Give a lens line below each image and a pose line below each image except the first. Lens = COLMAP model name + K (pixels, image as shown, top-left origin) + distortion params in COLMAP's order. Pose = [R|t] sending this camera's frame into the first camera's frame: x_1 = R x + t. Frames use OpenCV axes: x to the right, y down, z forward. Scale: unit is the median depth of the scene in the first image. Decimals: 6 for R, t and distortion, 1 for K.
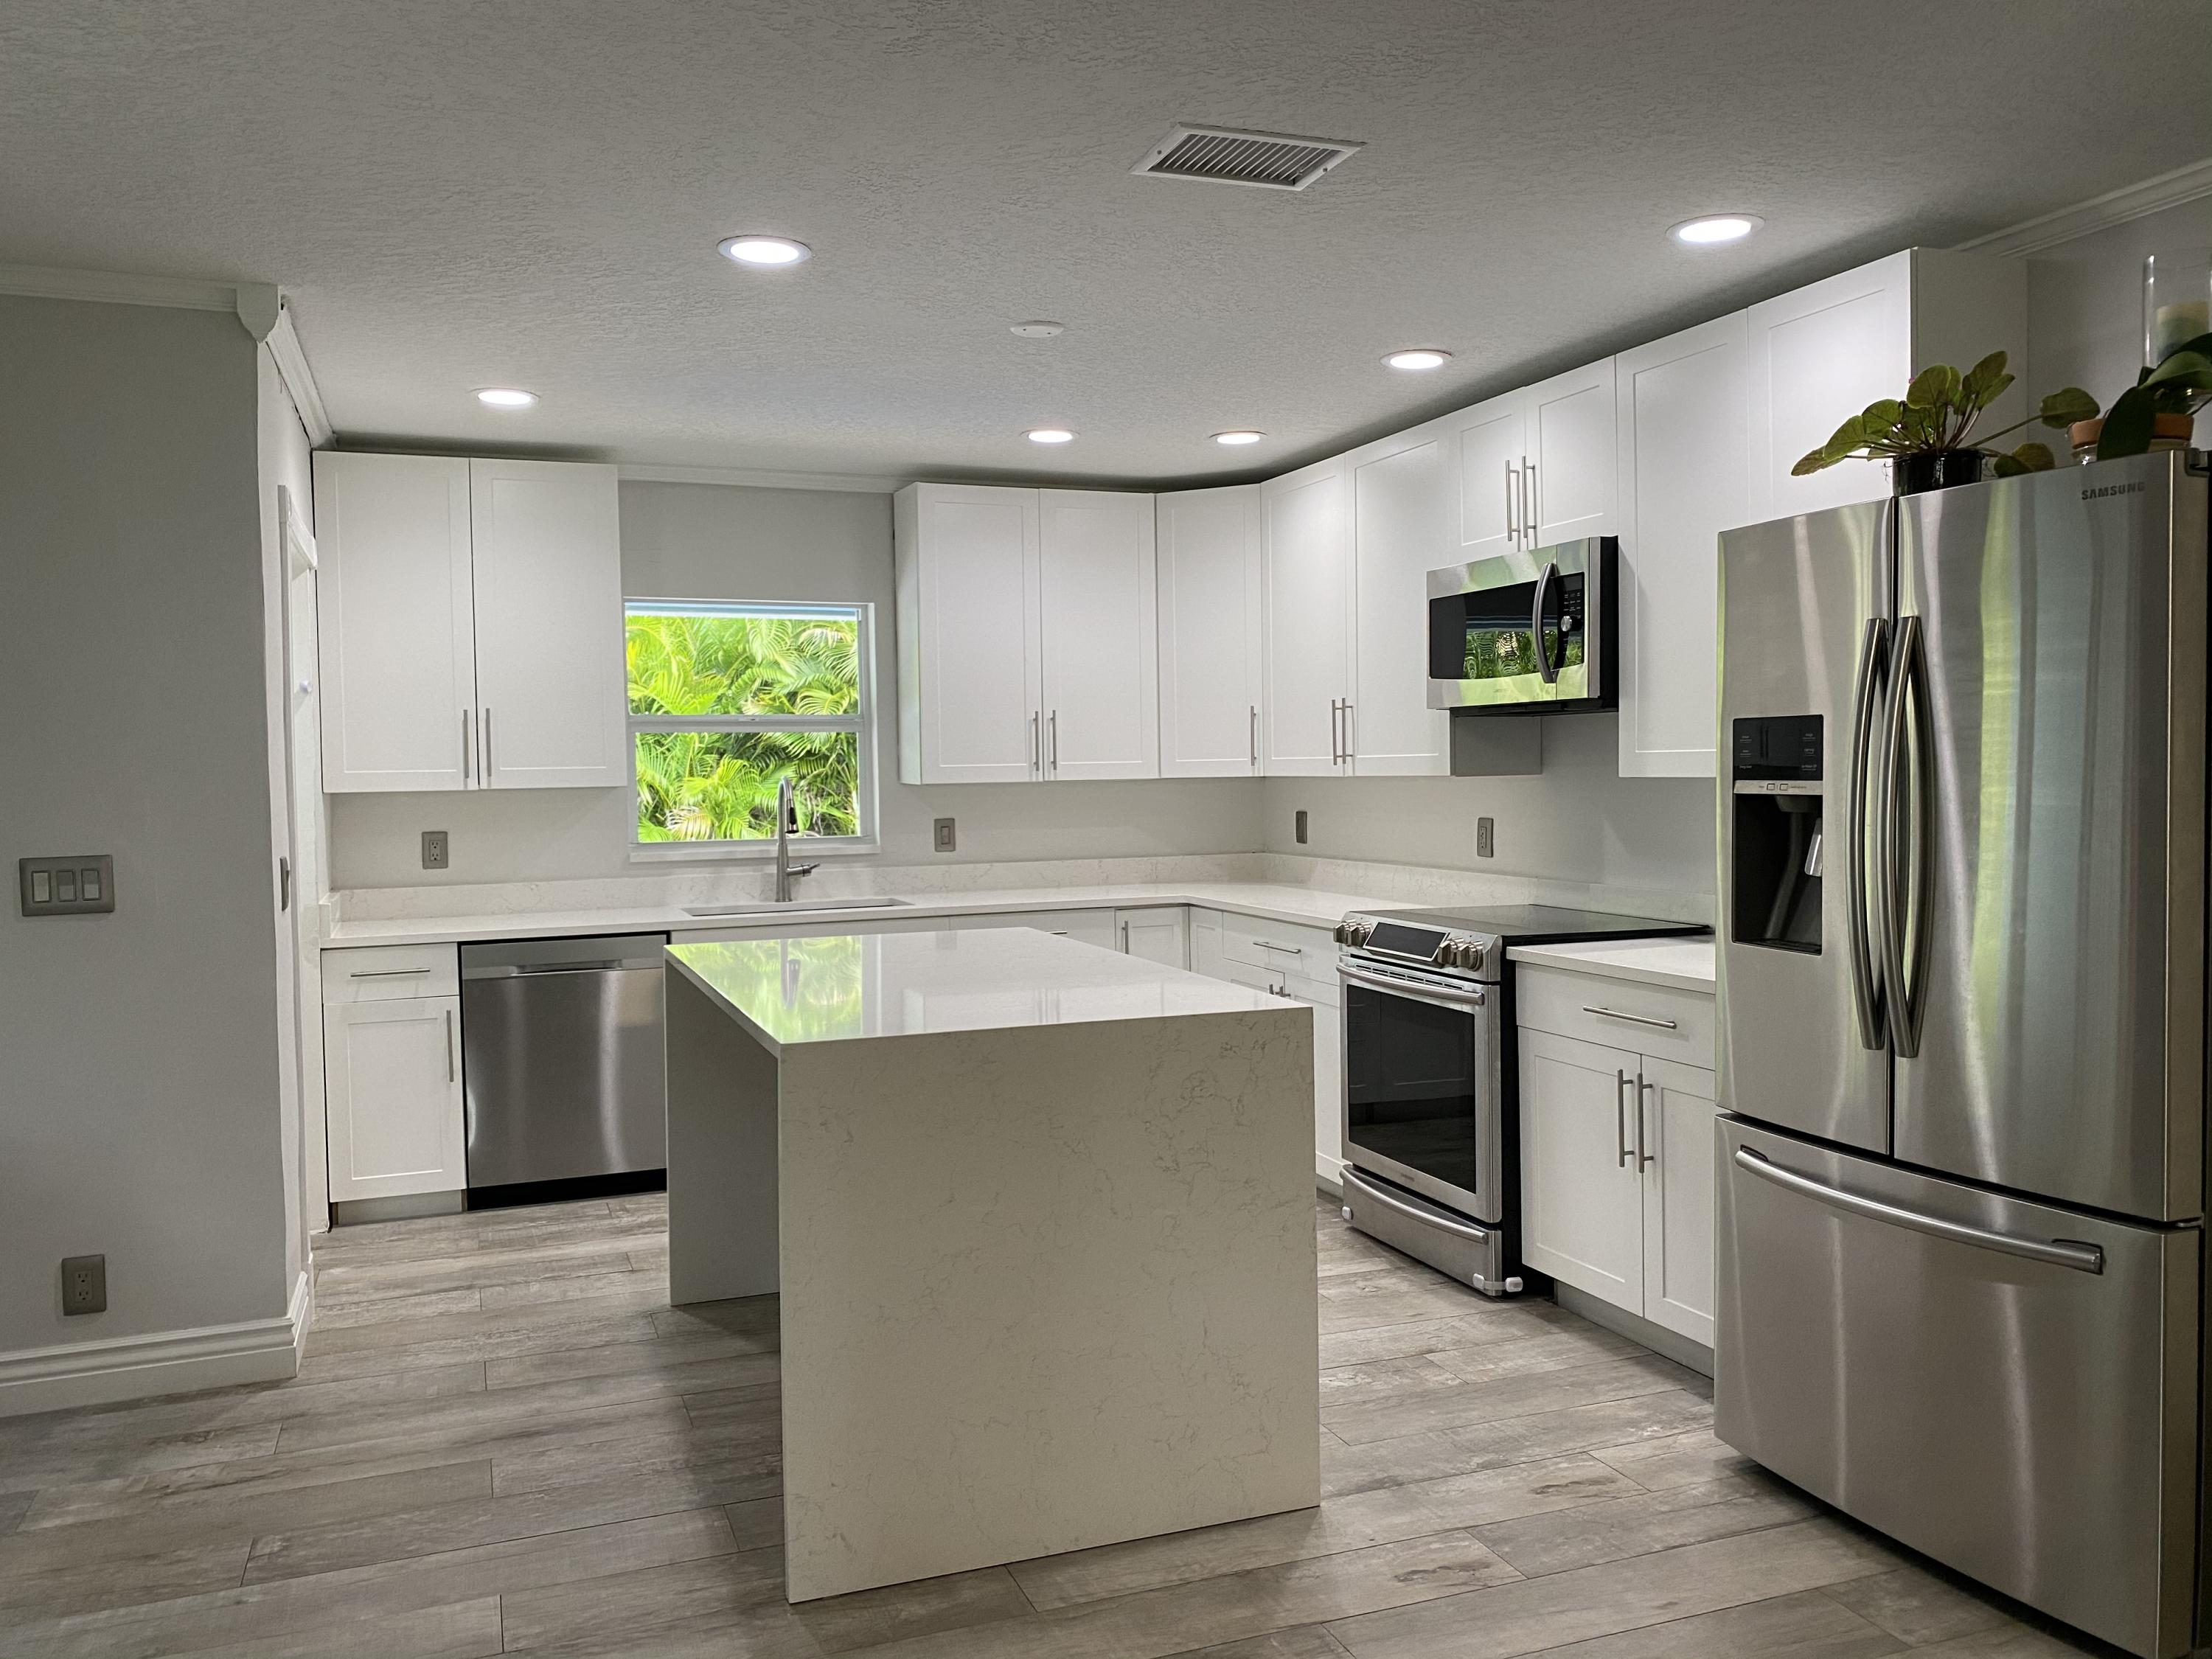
lens RADIAL K [[1707.7, 0, 1105.1], [0, 1707.7, 834.1], [0, 0, 1]] dist [0.075518, -0.102709]
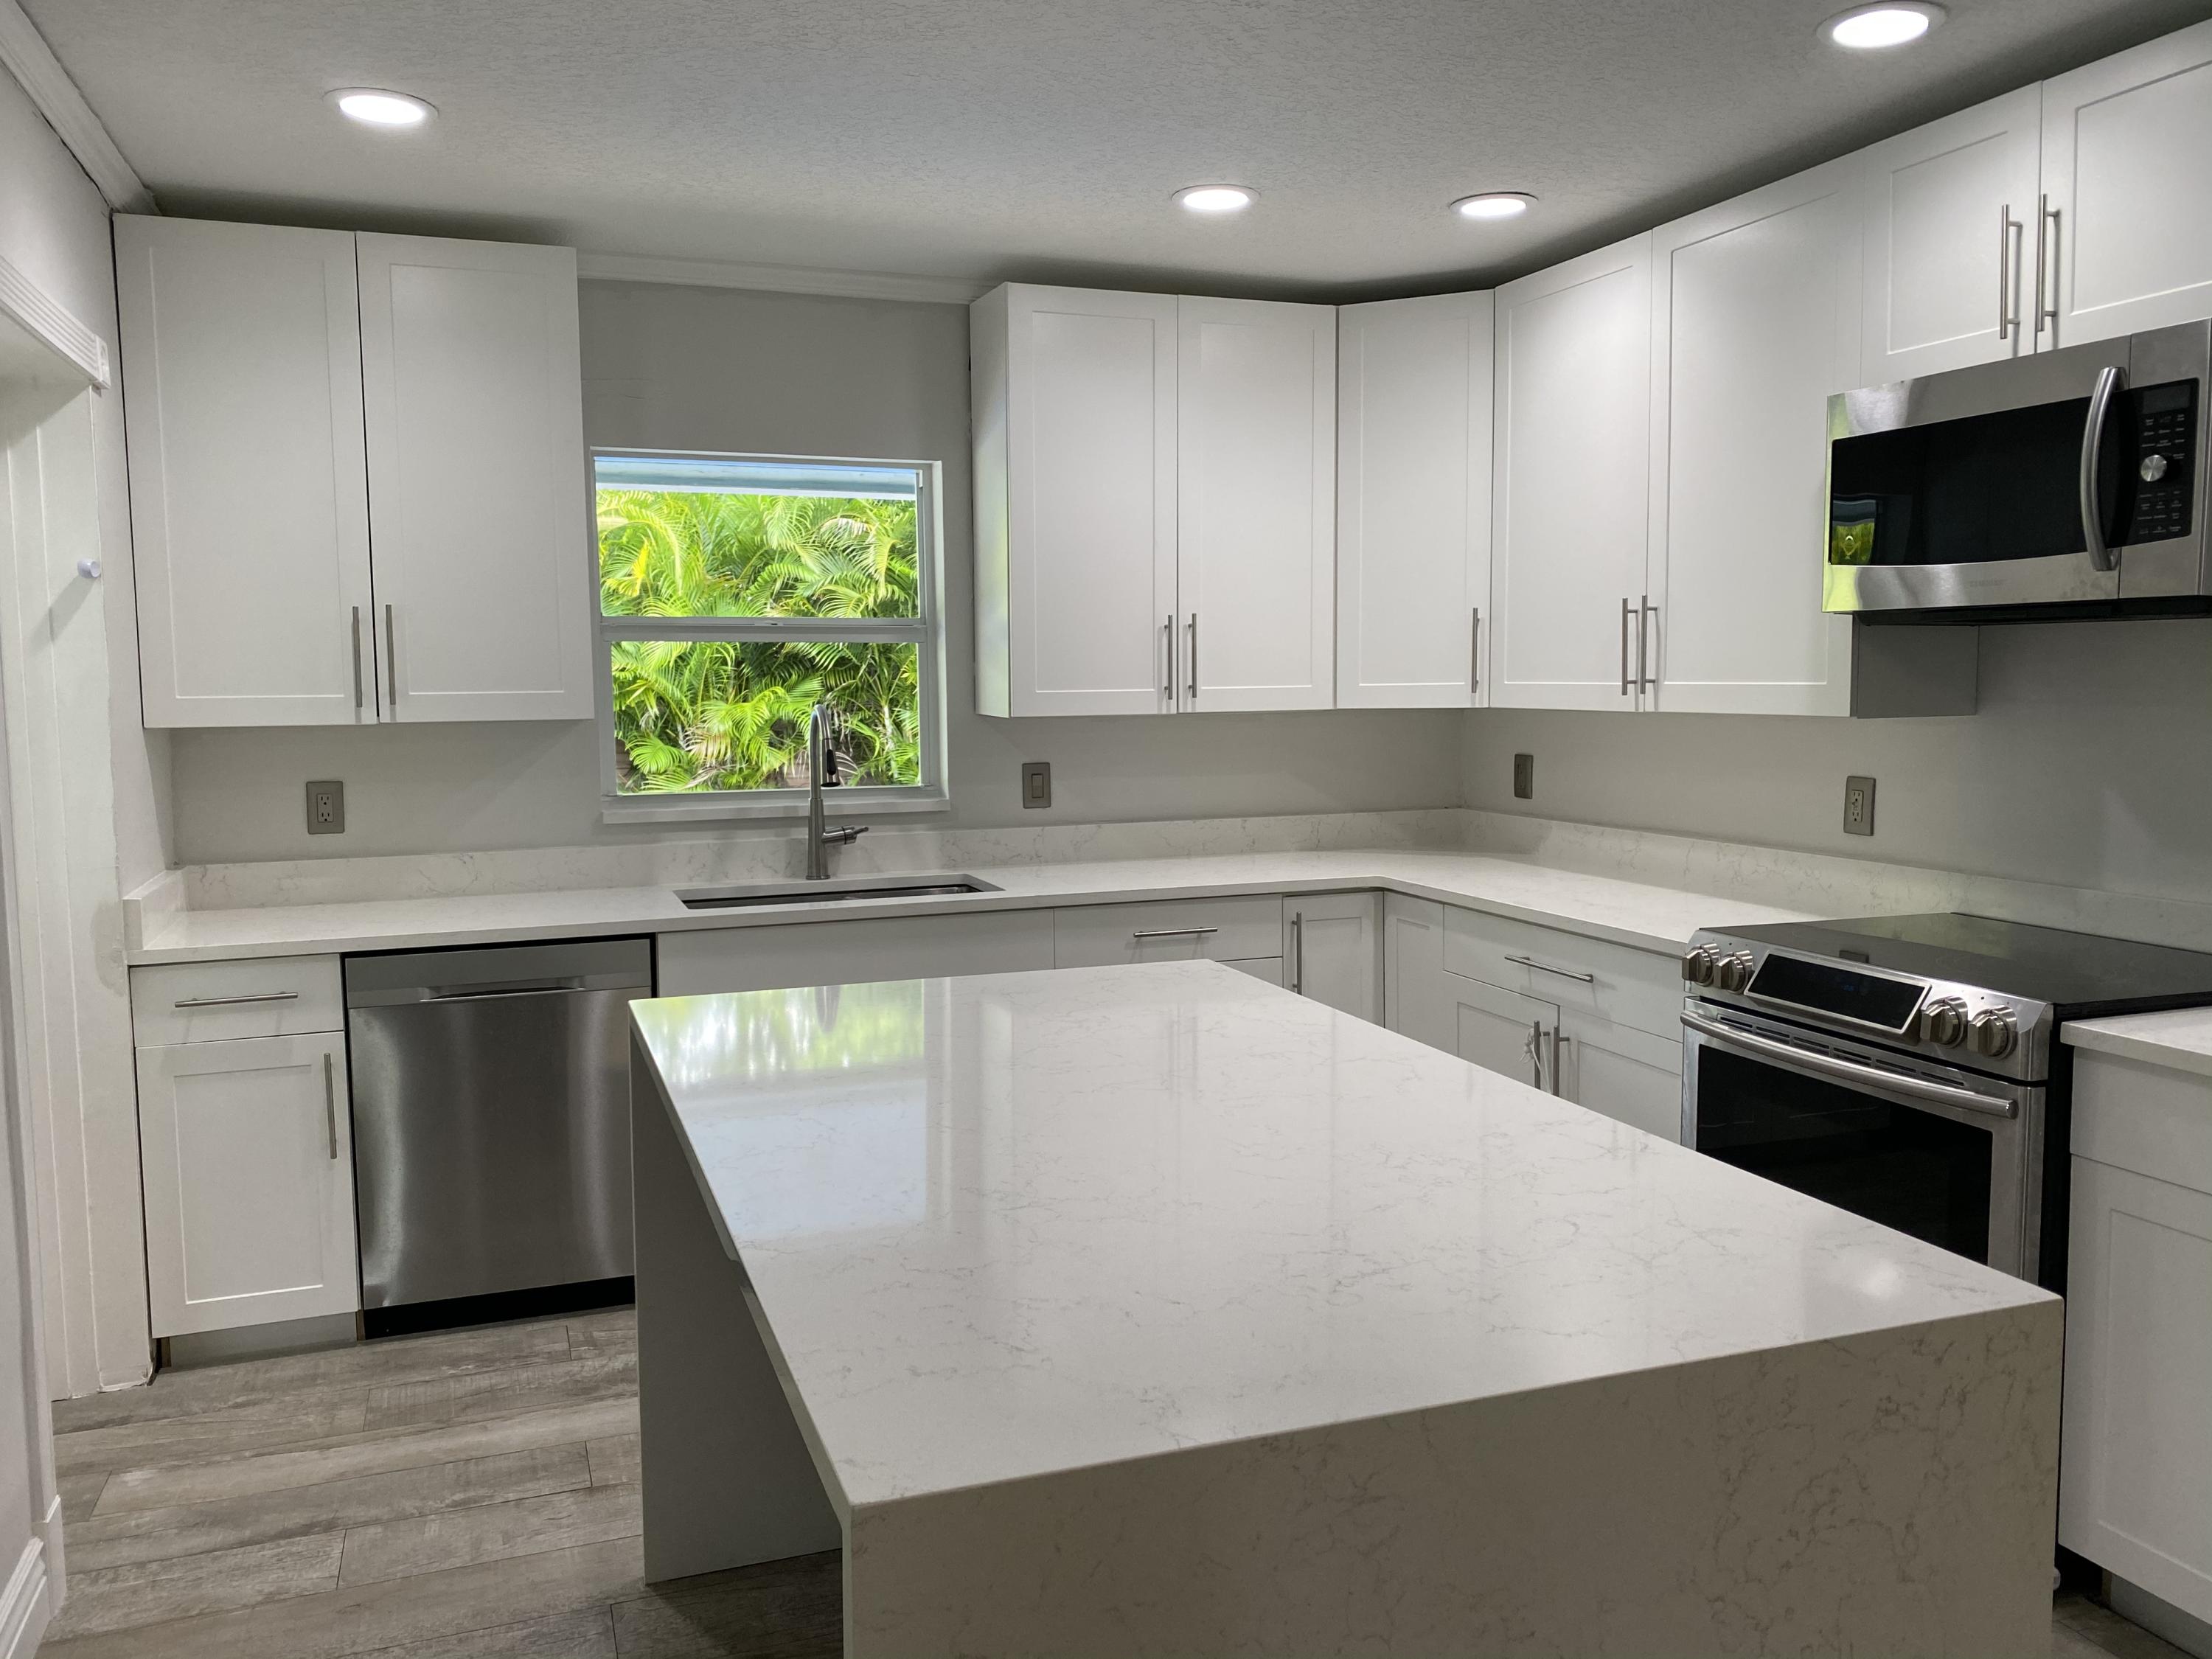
lens RADIAL K [[1707.7, 0, 1105.1], [0, 1707.7, 834.1], [0, 0, 1]] dist [0.075518, -0.102709]
pose [[0.999905, 0.007421, -0.011625, -0.080919], [-0.006780, 0.998505, 0.054241, -0.026650], [0.012011, -0.054157, 0.998460, 0.391274]]
